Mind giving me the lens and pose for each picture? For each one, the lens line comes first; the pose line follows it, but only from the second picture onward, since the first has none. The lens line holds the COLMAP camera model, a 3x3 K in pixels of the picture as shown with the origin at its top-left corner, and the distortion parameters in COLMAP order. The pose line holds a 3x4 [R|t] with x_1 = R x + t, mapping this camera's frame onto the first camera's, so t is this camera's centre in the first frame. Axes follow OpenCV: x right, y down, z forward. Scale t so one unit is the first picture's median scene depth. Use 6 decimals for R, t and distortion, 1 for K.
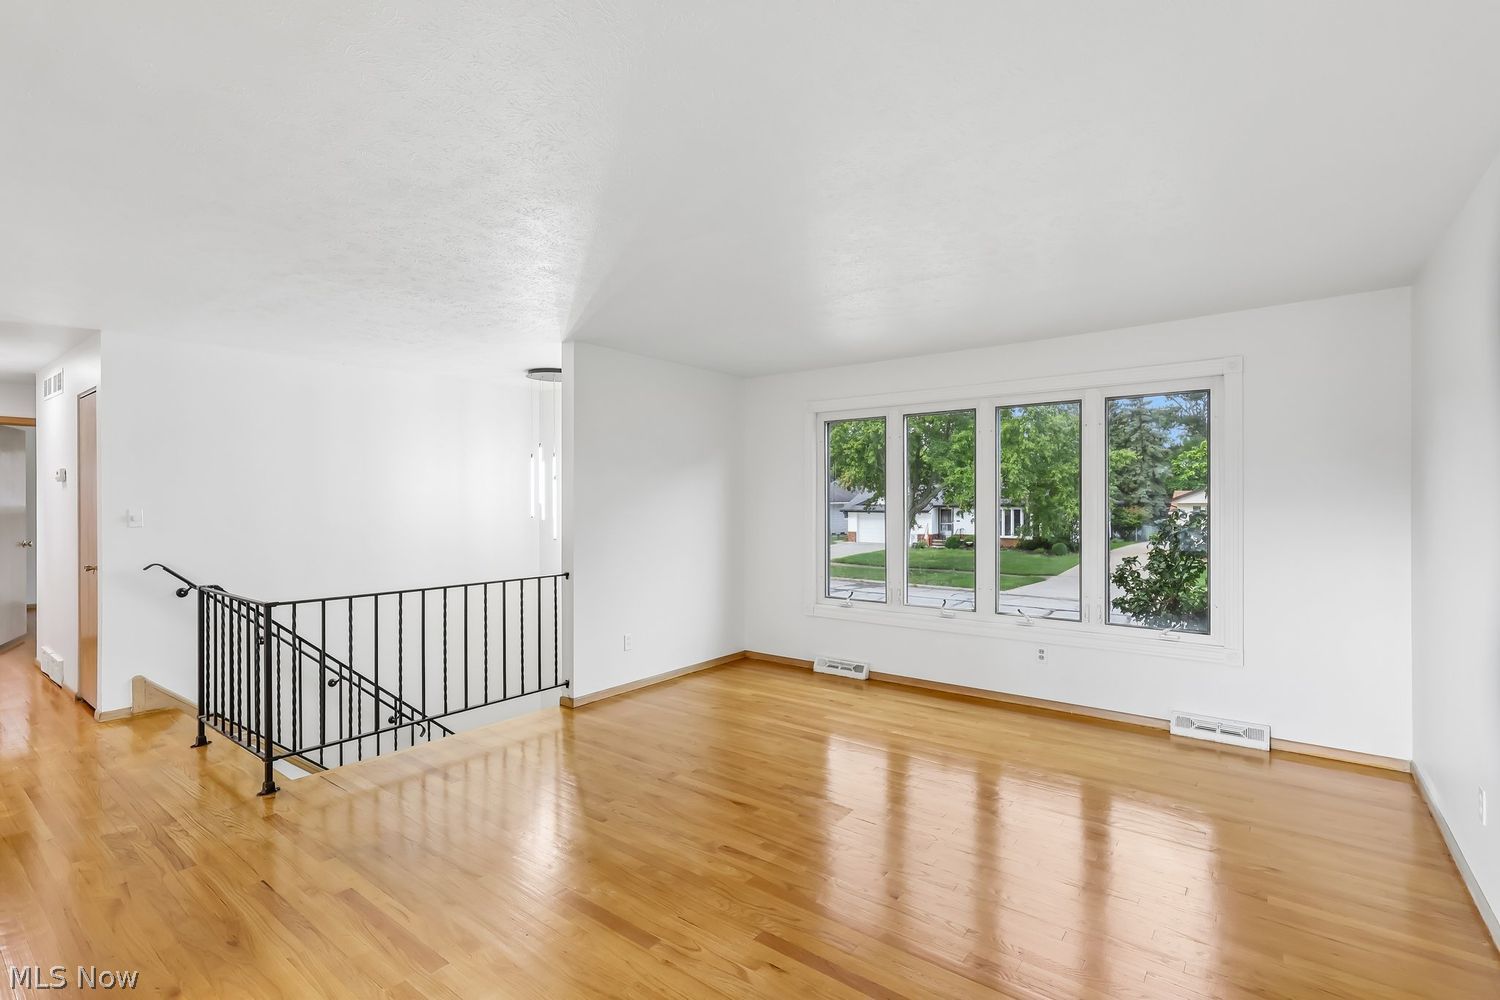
lens RADIAL K [[698.3, 0, 749.6], [0, 698.3, 499.4], [0, 0, 1]] dist [-0.001674, -0.000472]
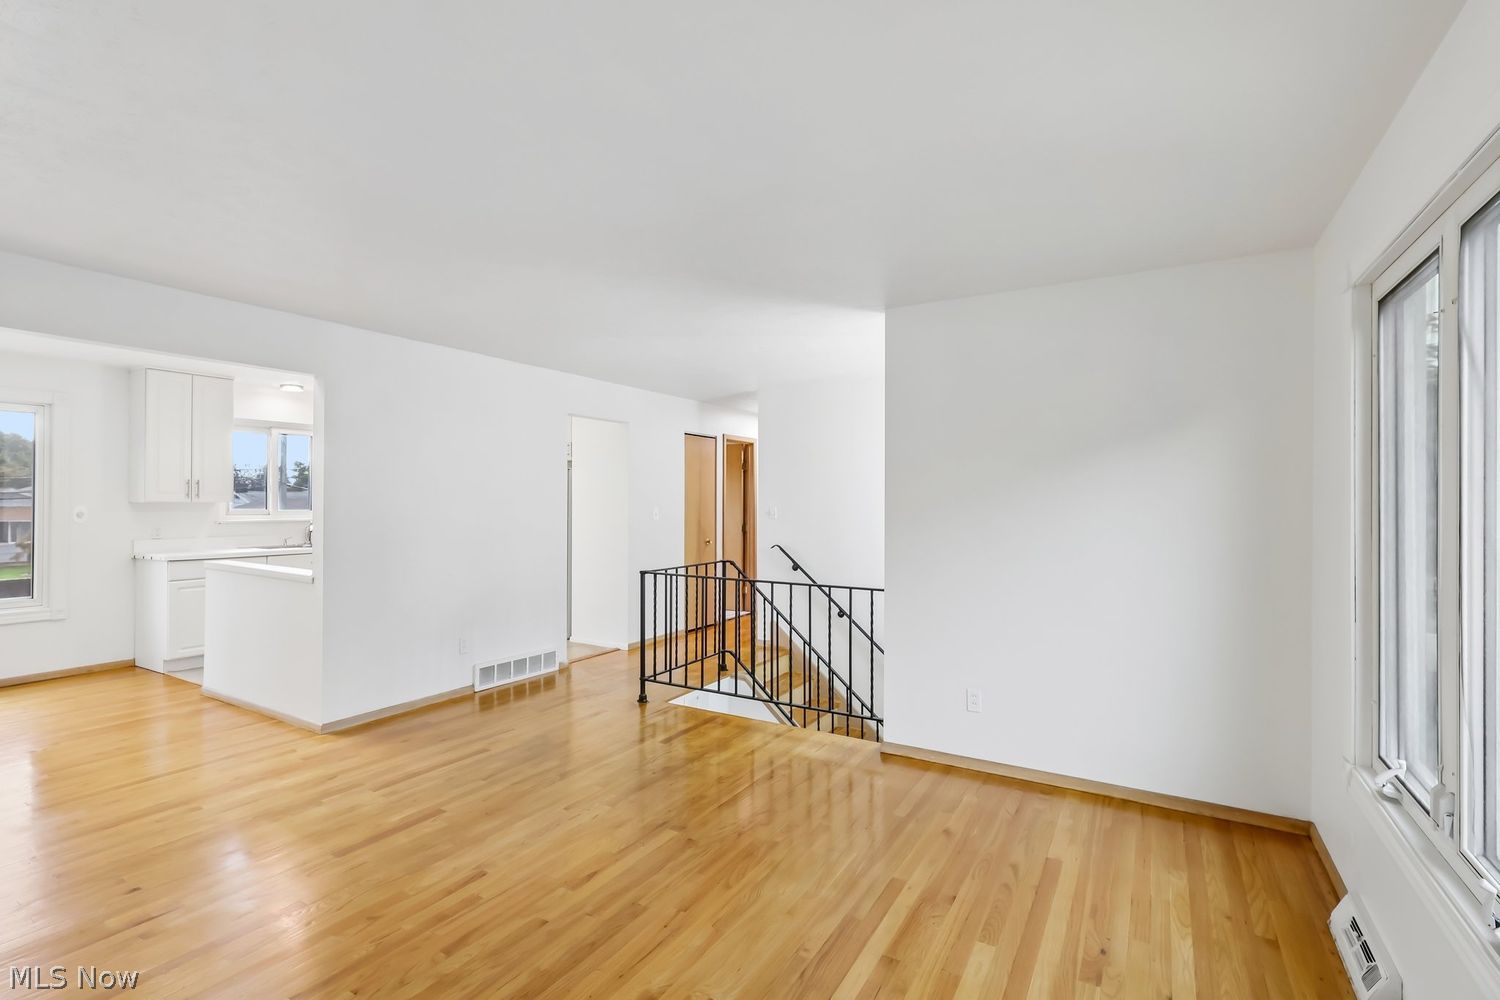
lens RADIAL K [[698.3, 0, 748.4], [0, 698.3, 498.4], [0, 0, 1]] dist [-0.001674, -0.000472]
pose [[0.110142, -0.003408, -0.993910, 0.554303], [-0.004197, 0.999984, -0.003894, -0.000057], [0.993907, 0.004601, 0.110126, 0.744930]]
